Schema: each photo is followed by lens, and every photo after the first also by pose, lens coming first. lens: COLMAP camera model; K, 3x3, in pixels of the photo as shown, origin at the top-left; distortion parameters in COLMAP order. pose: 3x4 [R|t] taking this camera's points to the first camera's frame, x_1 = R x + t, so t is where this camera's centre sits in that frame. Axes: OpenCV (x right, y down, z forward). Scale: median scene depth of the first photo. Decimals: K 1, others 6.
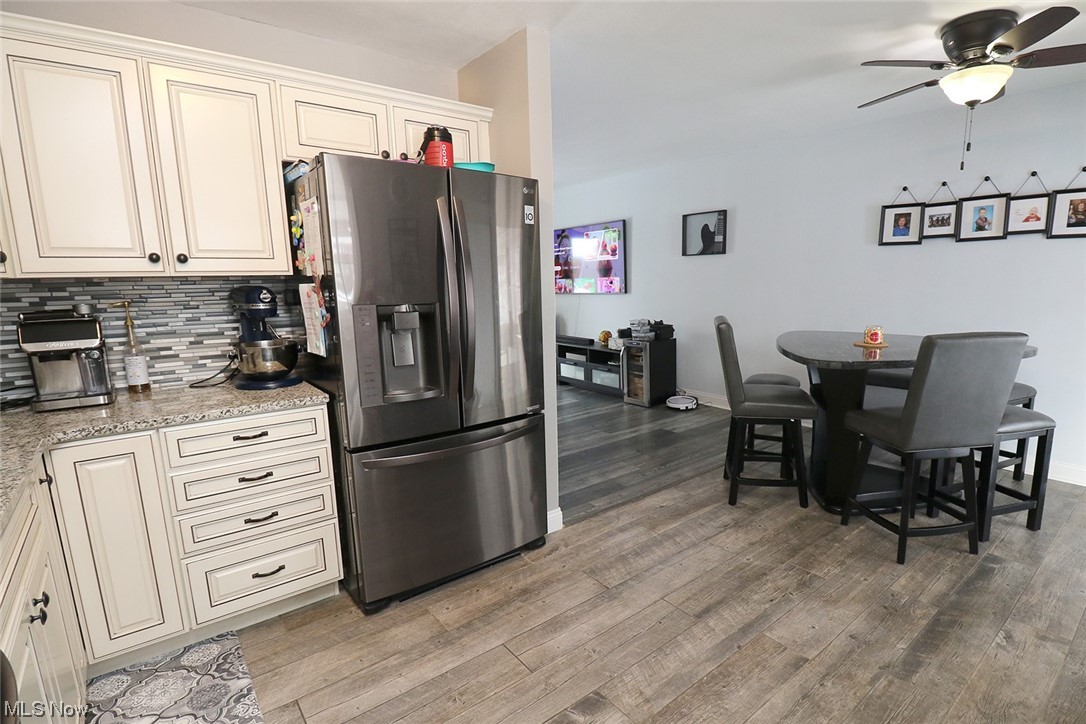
lens RADIAL K [[536.4, 0, 587.0], [0, 536.4, 361.5], [0, 0, 1]] dist [-0.013787, -0.005545]
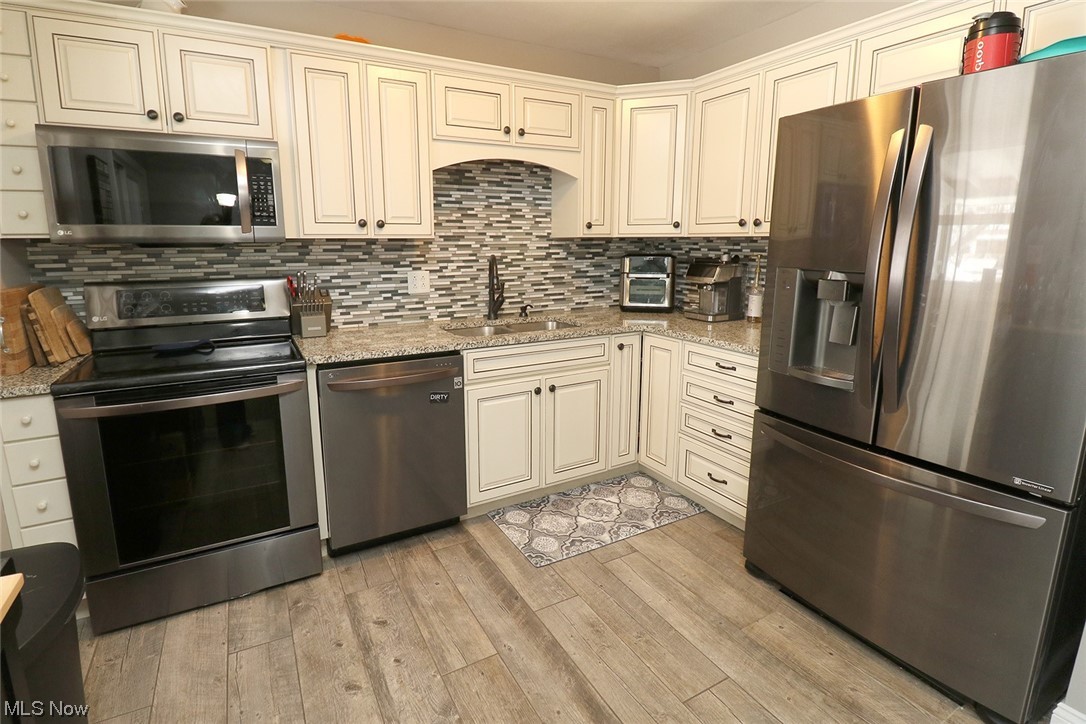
lens RADIAL K [[517.2, 0, 526.6], [0, 517.2, 335.7], [0, 0, 1]] dist [-0.010144, -0.002208]
pose [[-0.200165, 0.183650, -0.962396, 0.452067], [-0.149761, 0.964997, 0.215294, -0.088669], [0.968249, 0.187224, -0.165655, 0.562056]]
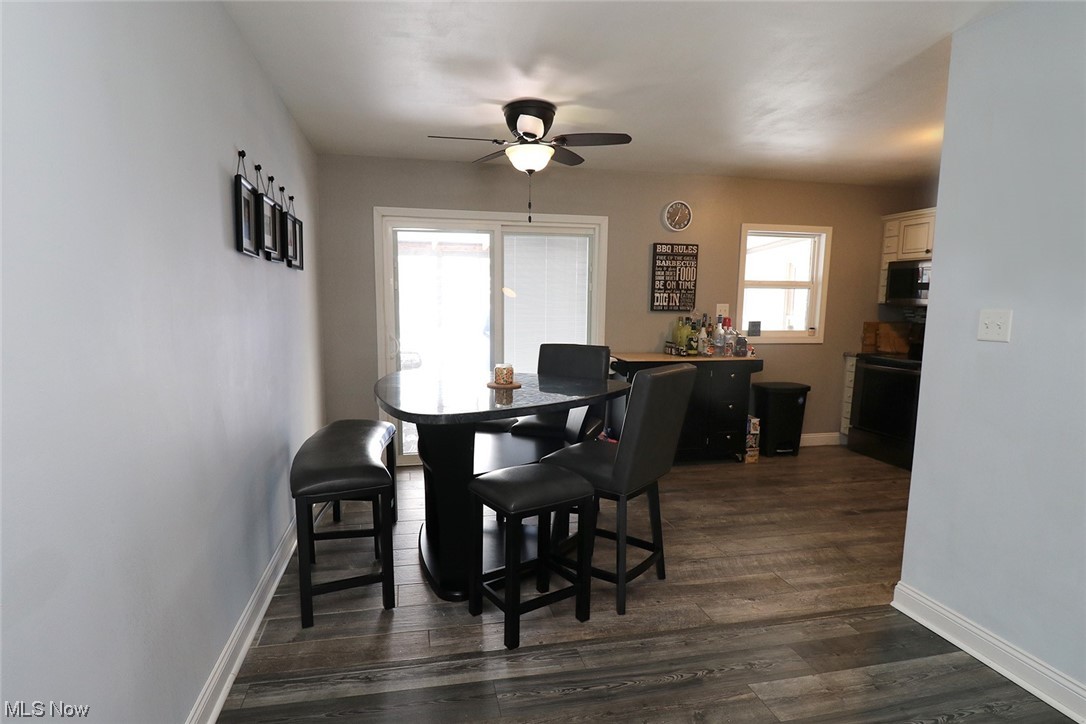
lens RADIAL K [[589.2, 0, 505.9], [0, 589.2, 378.2], [0, 0, 1]] dist [-0.013581, -0.001768]
pose [[-0.875319, -0.054403, 0.480476, 0.074265], [0.081953, 0.962585, 0.258290, -0.361955], [-0.476550, 0.265463, -0.838110, 2.244215]]
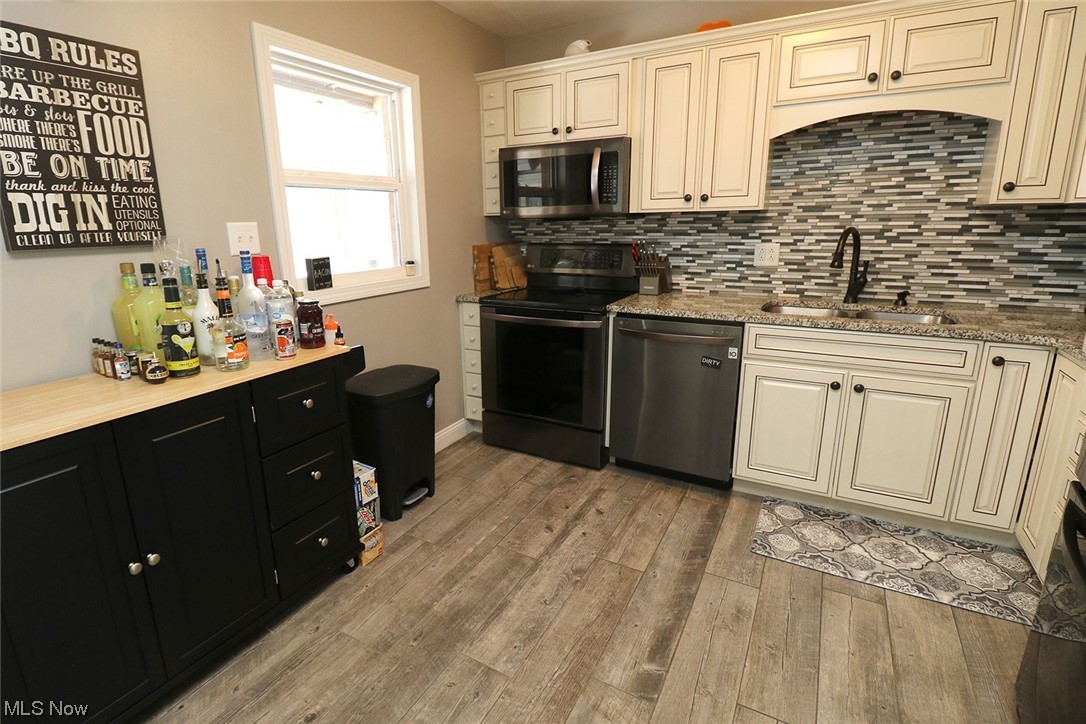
lens RADIAL K [[536.4, 0, 521.9], [0, 536.4, 359.4], [0, 0, 1]] dist [-0.013787, -0.005545]
pose [[-0.941251, 0.113766, -0.317968, 0.293962], [-0.023543, 0.917152, 0.397842, -0.157795], [0.336886, 0.381955, -0.860592, 0.996188]]
